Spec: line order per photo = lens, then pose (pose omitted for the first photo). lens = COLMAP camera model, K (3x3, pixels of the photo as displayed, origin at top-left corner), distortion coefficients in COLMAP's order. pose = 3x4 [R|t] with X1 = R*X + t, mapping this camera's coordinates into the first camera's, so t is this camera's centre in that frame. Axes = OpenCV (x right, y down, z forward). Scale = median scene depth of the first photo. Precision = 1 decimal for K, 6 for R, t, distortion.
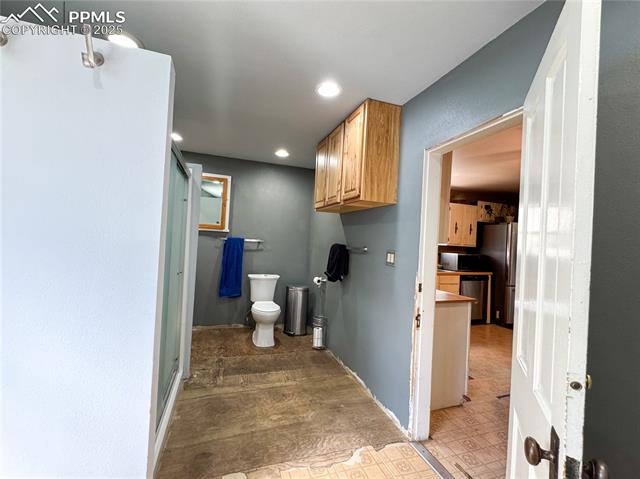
lens RADIAL K [[279.2, 0, 320.8], [0, 279.2, 239.4], [0, 0, 1]] dist [0.000596, -0.000047]
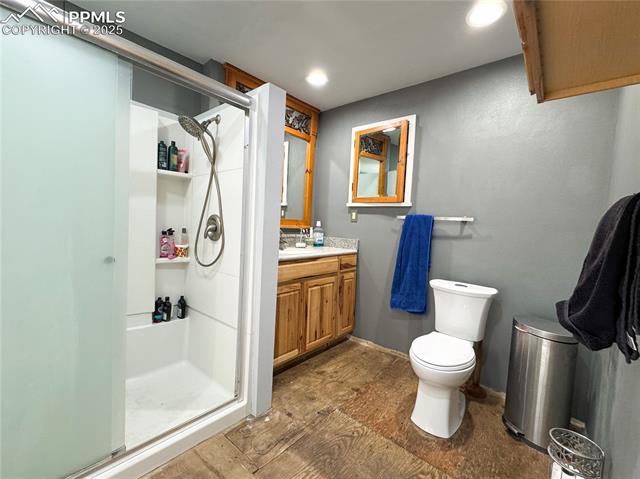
lens RADIAL K [[279.2, 0, 321.7], [0, 279.2, 238.6], [0, 0, 1]] dist [0.000596, -0.000047]
pose [[0.500981, 0.016967, -0.865292, 0.134170], [-0.016243, 0.999816, 0.010200, 0.051604], [0.865306, 0.008945, 0.501164, 0.637440]]
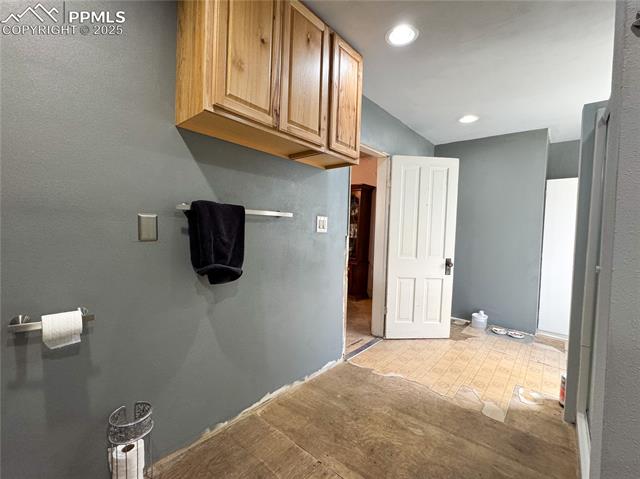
lens RADIAL K [[279.2, 0, 325.2], [0, 279.2, 237.3], [0, 0, 1]] dist [0.000596, -0.000047]
pose [[-0.495323, -0.095722, 0.863419, -0.435028], [-0.054217, 0.995379, 0.079249, 0.028923], [-0.867015, -0.007558, -0.498224, 1.063489]]
